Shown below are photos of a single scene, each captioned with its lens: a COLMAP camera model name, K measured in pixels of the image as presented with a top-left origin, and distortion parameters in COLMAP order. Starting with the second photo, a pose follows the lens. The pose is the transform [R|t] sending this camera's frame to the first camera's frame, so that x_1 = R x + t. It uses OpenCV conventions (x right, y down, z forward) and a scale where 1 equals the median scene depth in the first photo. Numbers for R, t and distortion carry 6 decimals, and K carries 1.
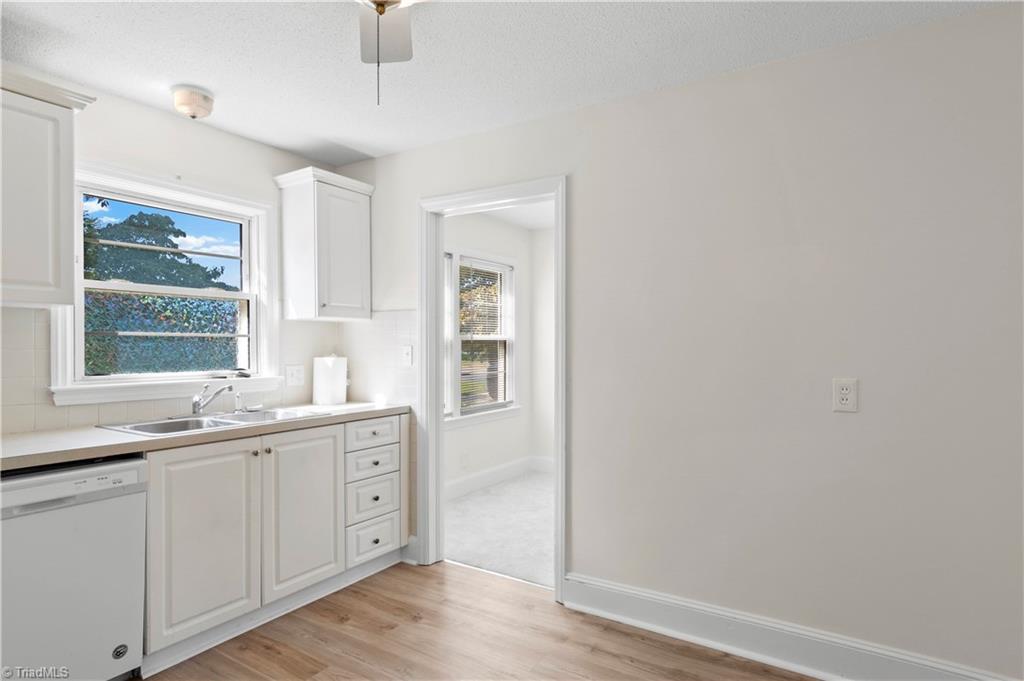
lens RADIAL K [[565.7, 0, 513.4], [0, 565.7, 354.7], [0, 0, 1]] dist [0.000722, 0.000516]
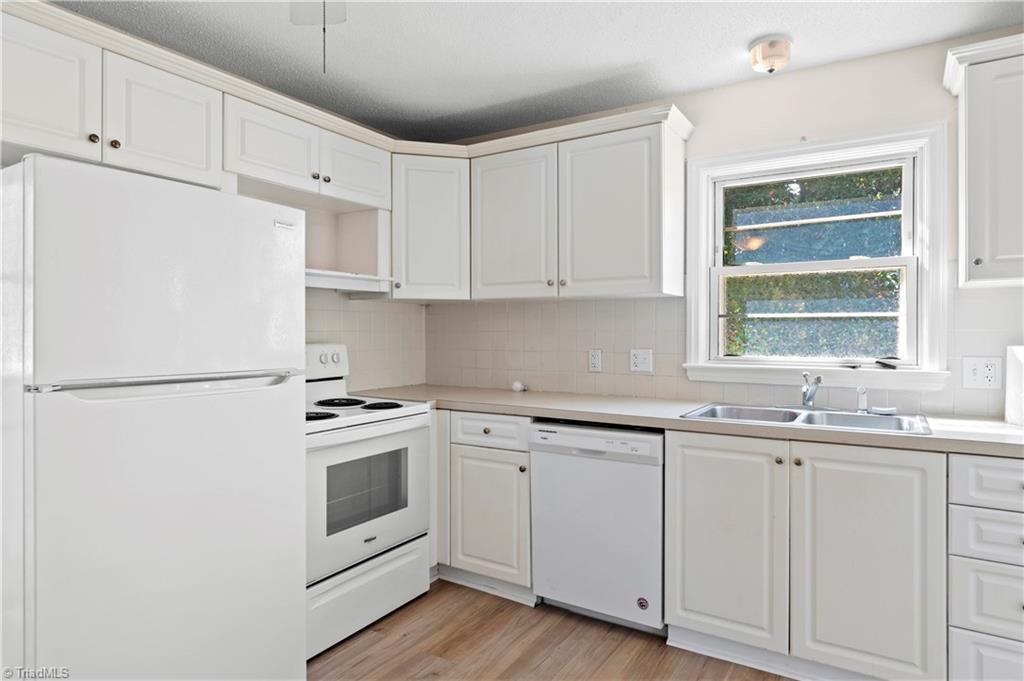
lens RADIAL K [[604.3, 0, 523.7], [0, 604.3, 339.5], [0, 0, 1]] dist [0.003090, 0.003374]
pose [[0.024614, 0.018478, -0.999526, 0.380742], [-0.012474, 0.999757, 0.018175, -0.009857], [0.999619, 0.012021, 0.024838, 0.583961]]
